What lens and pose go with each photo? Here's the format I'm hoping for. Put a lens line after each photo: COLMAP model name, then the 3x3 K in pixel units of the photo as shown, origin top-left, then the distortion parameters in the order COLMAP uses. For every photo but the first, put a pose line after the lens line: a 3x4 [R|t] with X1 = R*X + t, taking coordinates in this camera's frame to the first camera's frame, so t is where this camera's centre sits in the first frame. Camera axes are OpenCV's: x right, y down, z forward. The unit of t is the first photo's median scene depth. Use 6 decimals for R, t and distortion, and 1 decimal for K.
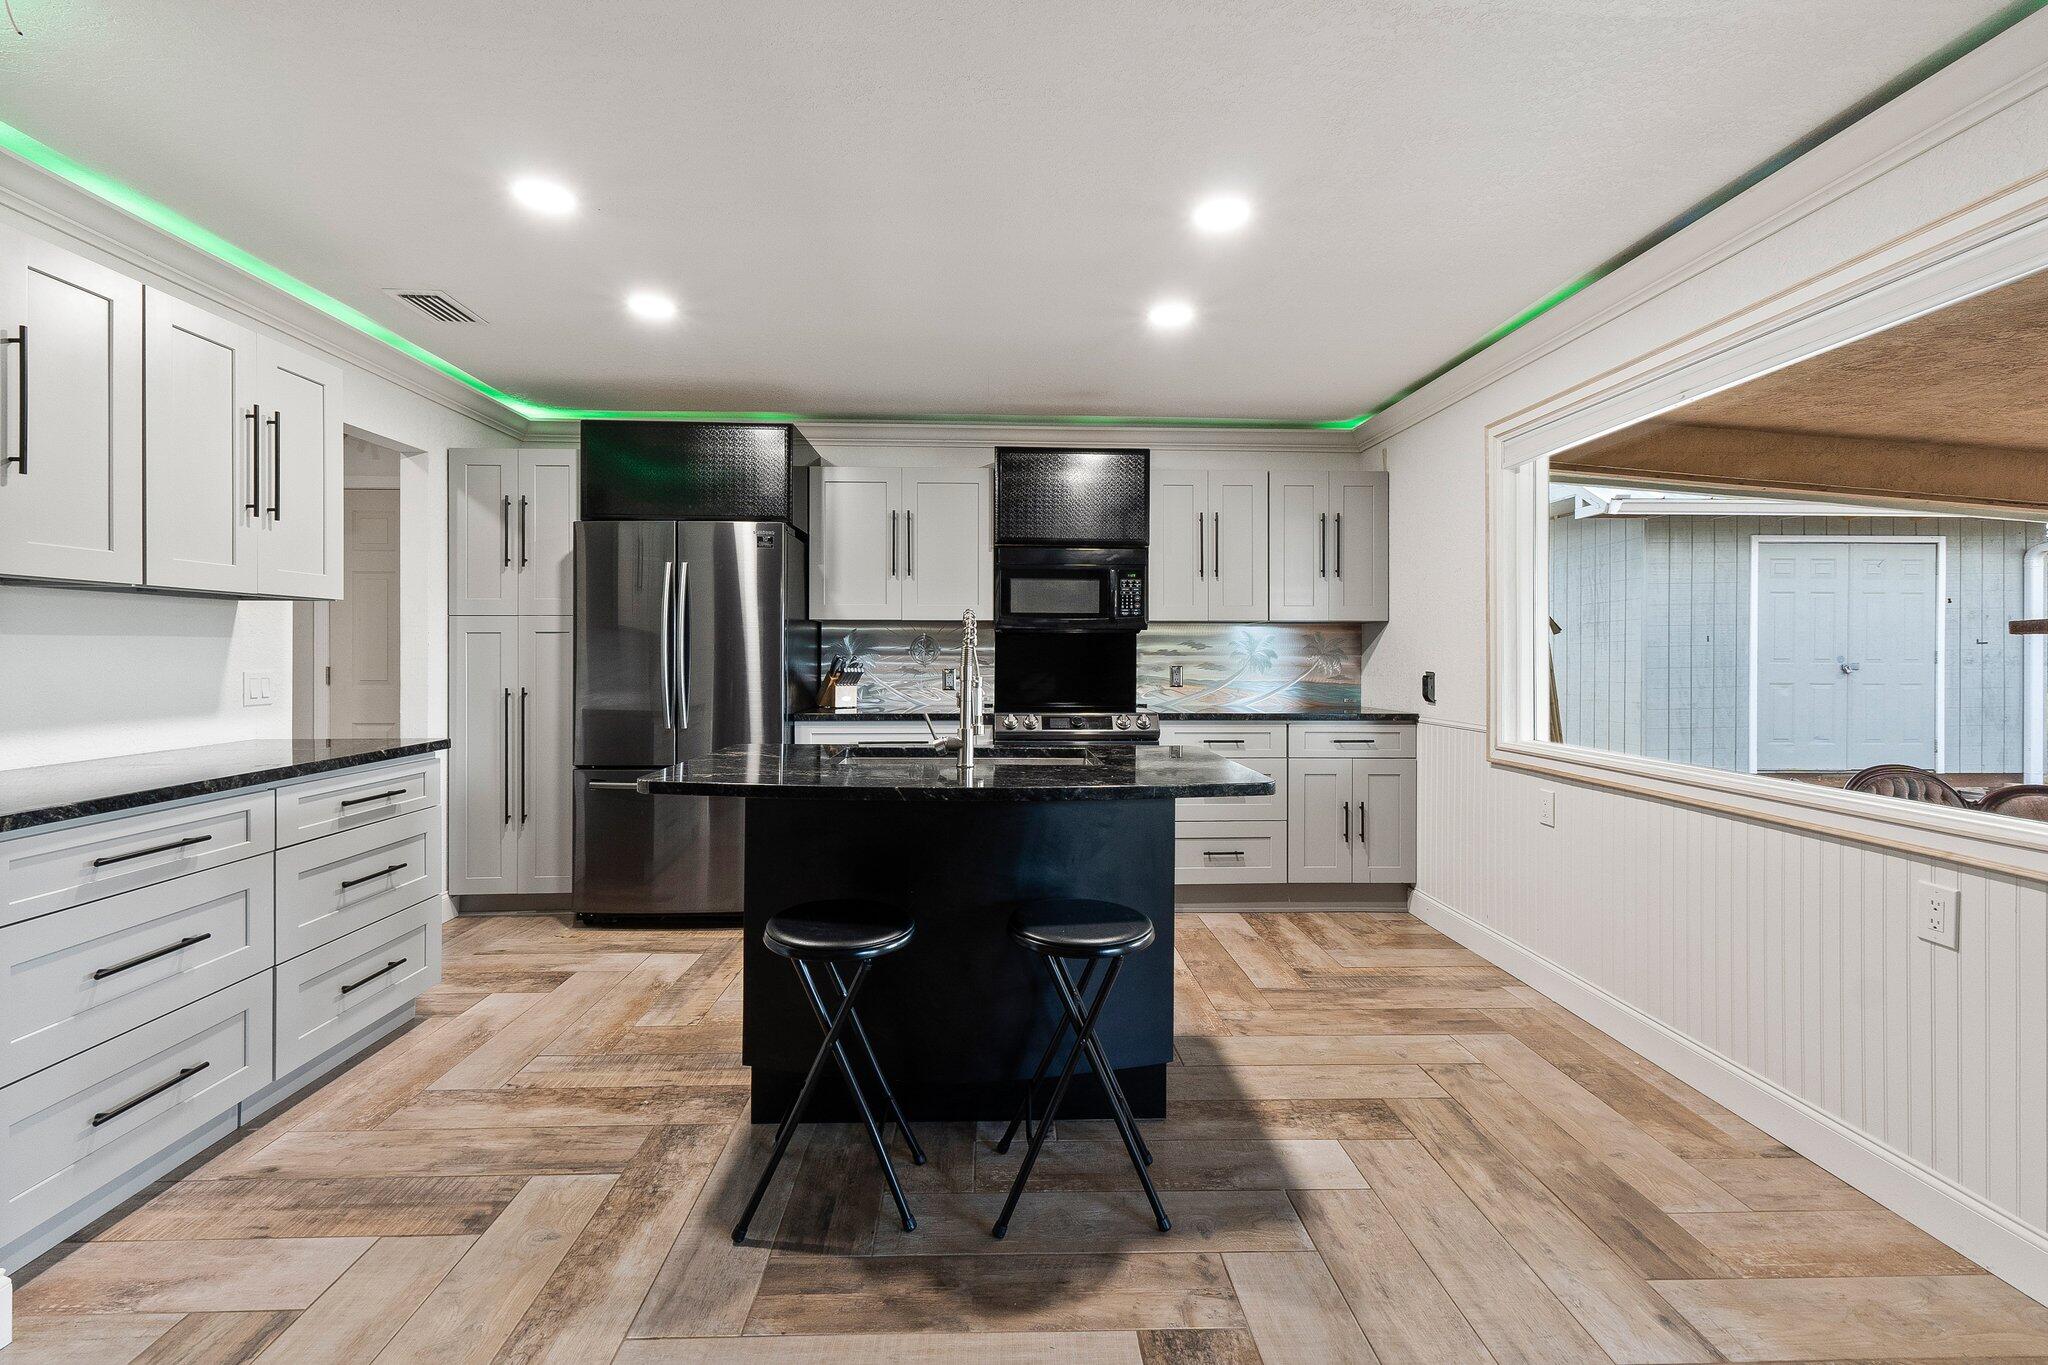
lens RADIAL K [[889.5, 0, 1022.0], [0, 889.5, 657.3], [0, 0, 1]] dist [0.002821, 0.000257]
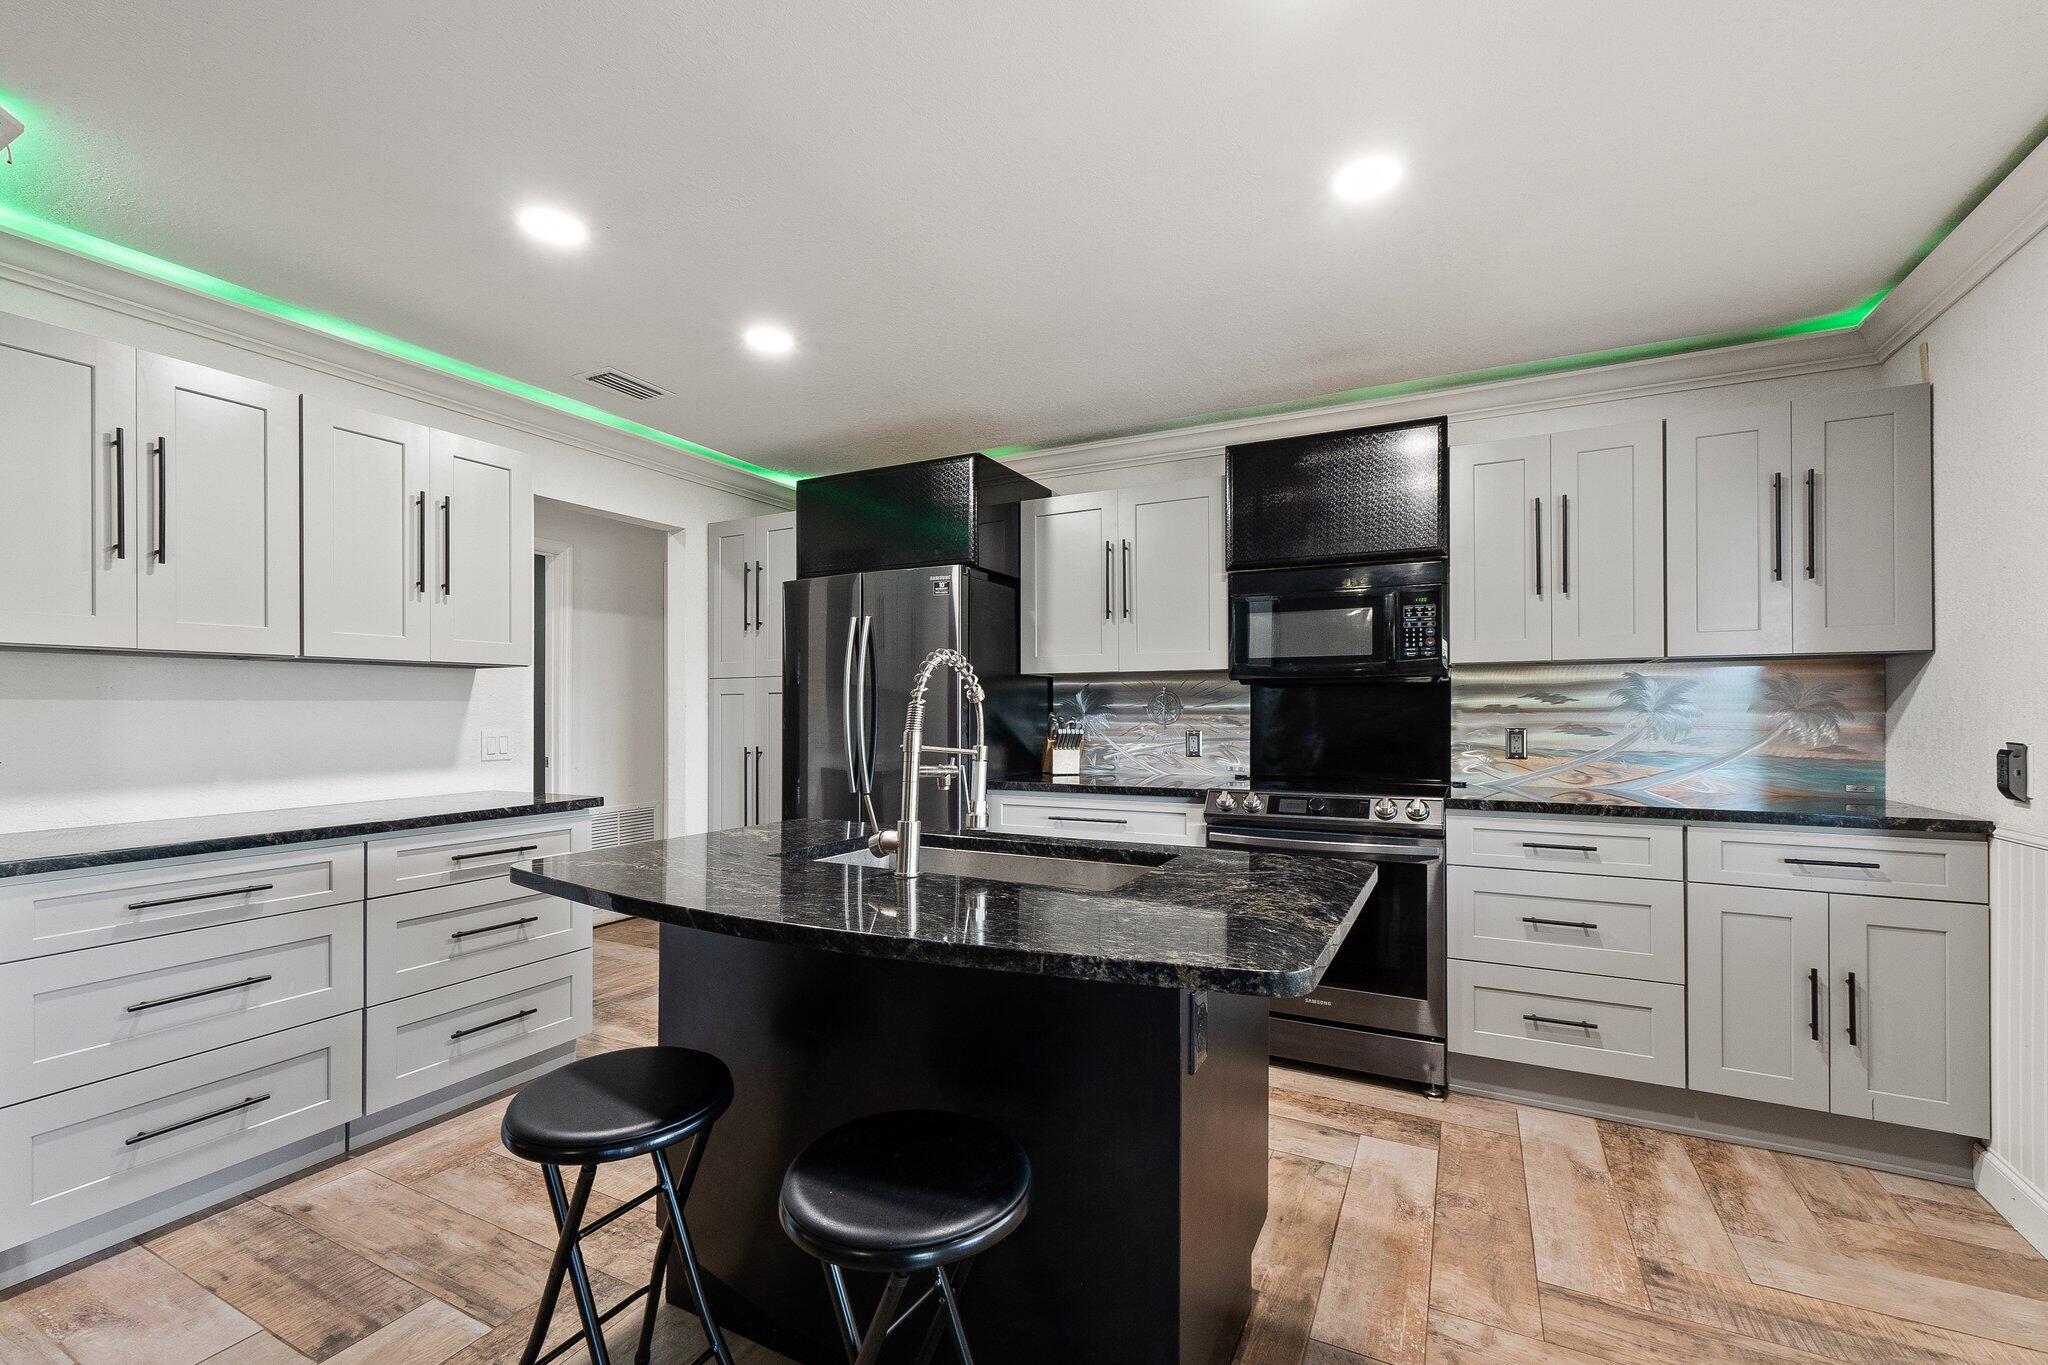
lens RADIAL K [[873.0, 0, 1024.6], [0, 873.0, 708.4], [0, 0, 1]] dist [0.003518, 0.000643]
pose [[0.870006, -0.006475, -0.492999, 0.207860], [0.002680, 0.999961, -0.008405, -0.001109], [0.493034, 0.005992, 0.869989, 0.267221]]
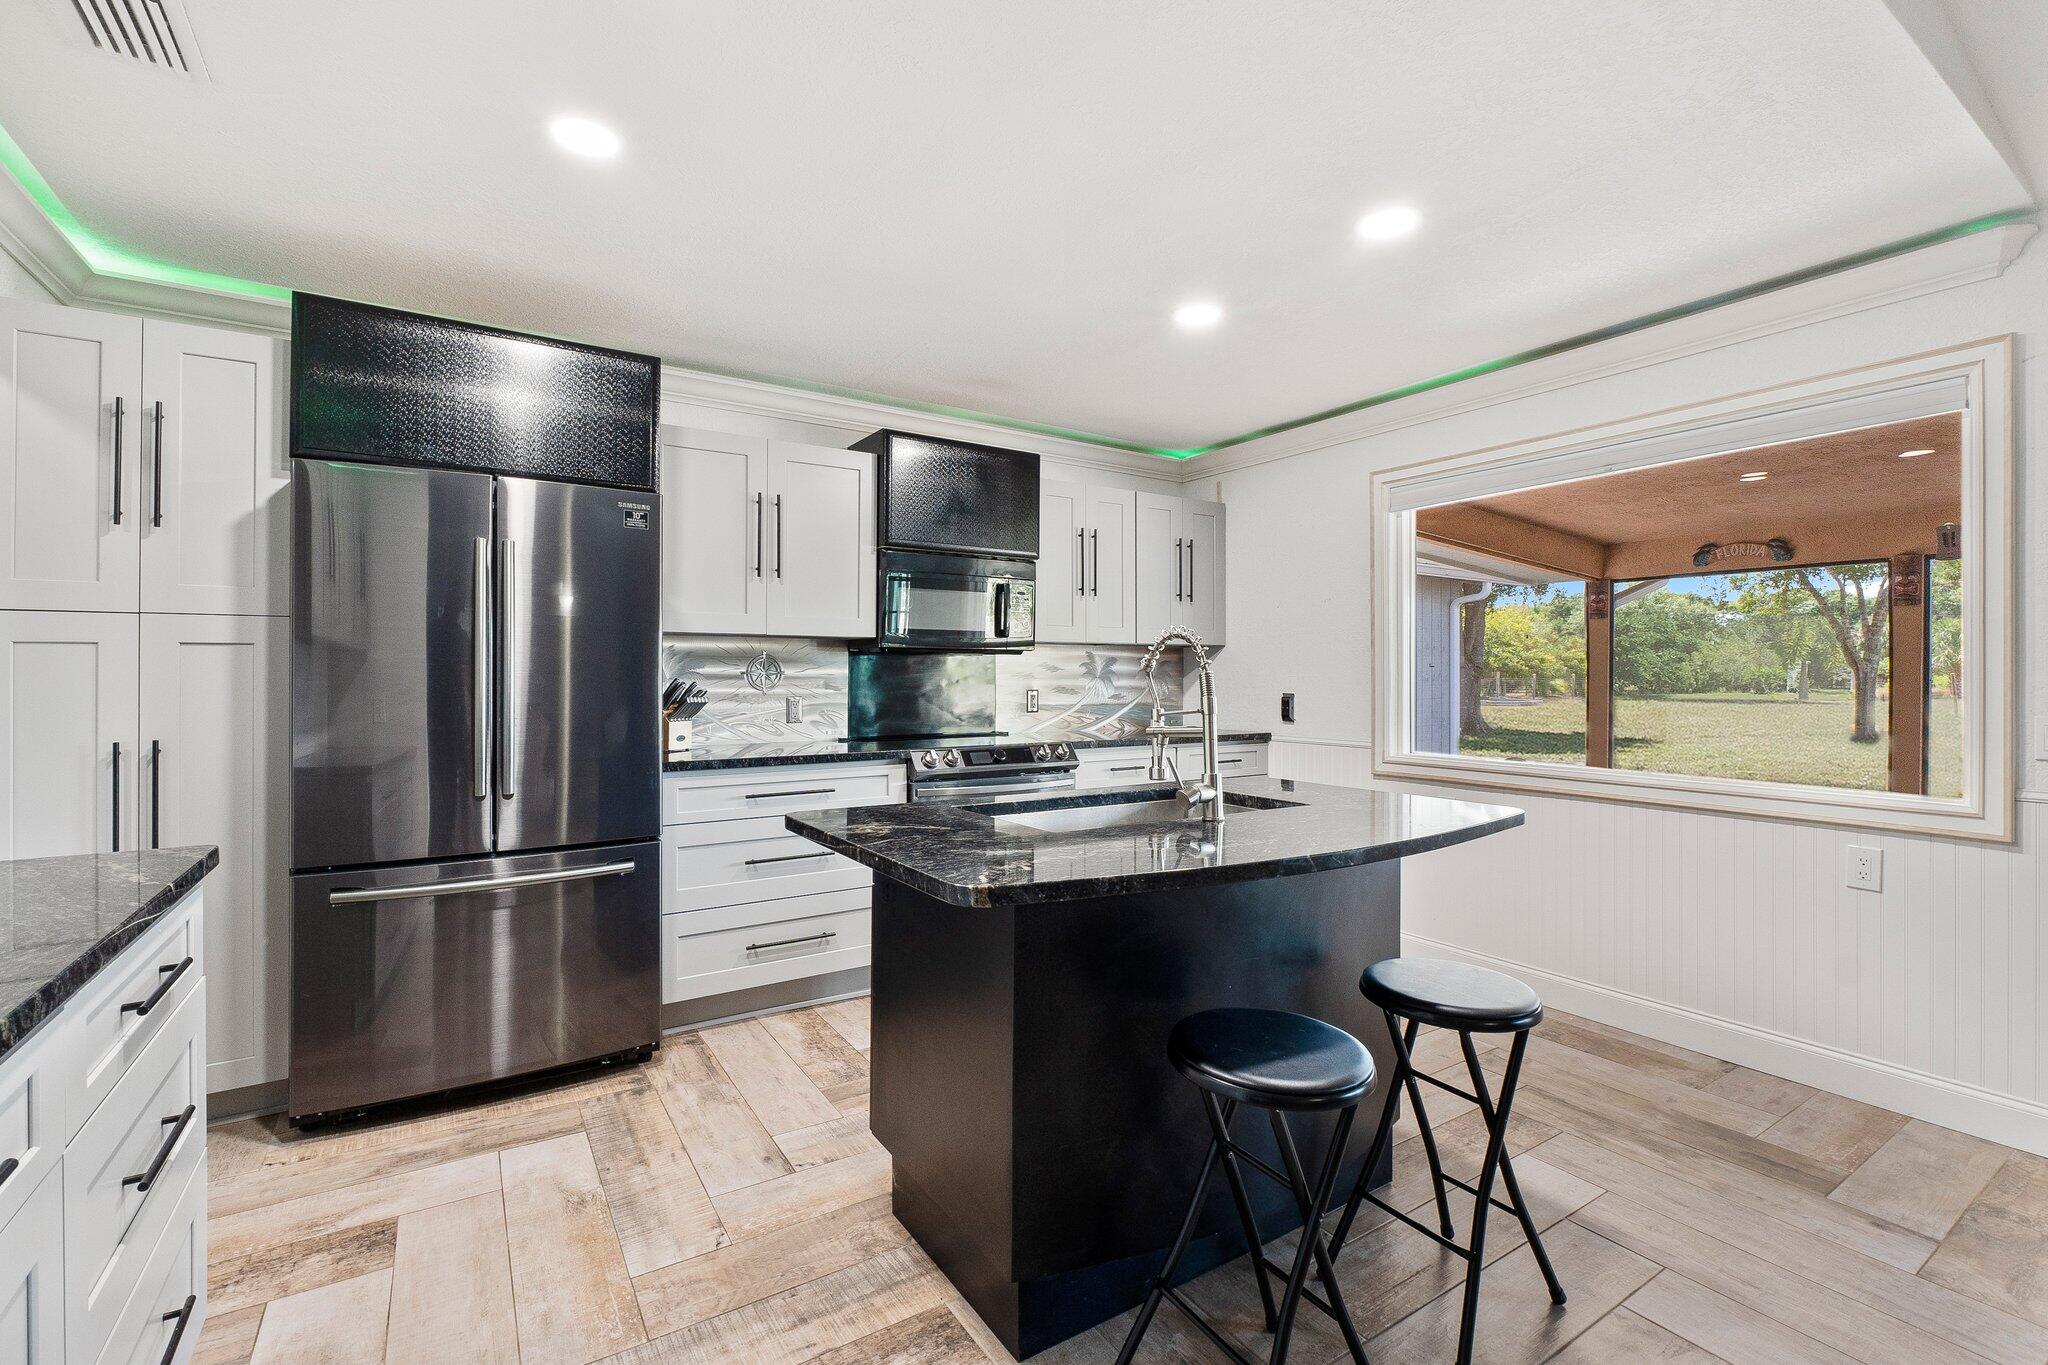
lens RADIAL K [[903.7, 0, 1031.8], [0, 903.7, 670.9], [0, 0, 1]] dist [-0.007431, -0.000346]
pose [[0.857738, 0.000655, 0.514086, -0.372334], [0.002814, 0.999978, -0.005969, -0.005281], [-0.514079, 0.006566, 0.857718, 0.222466]]
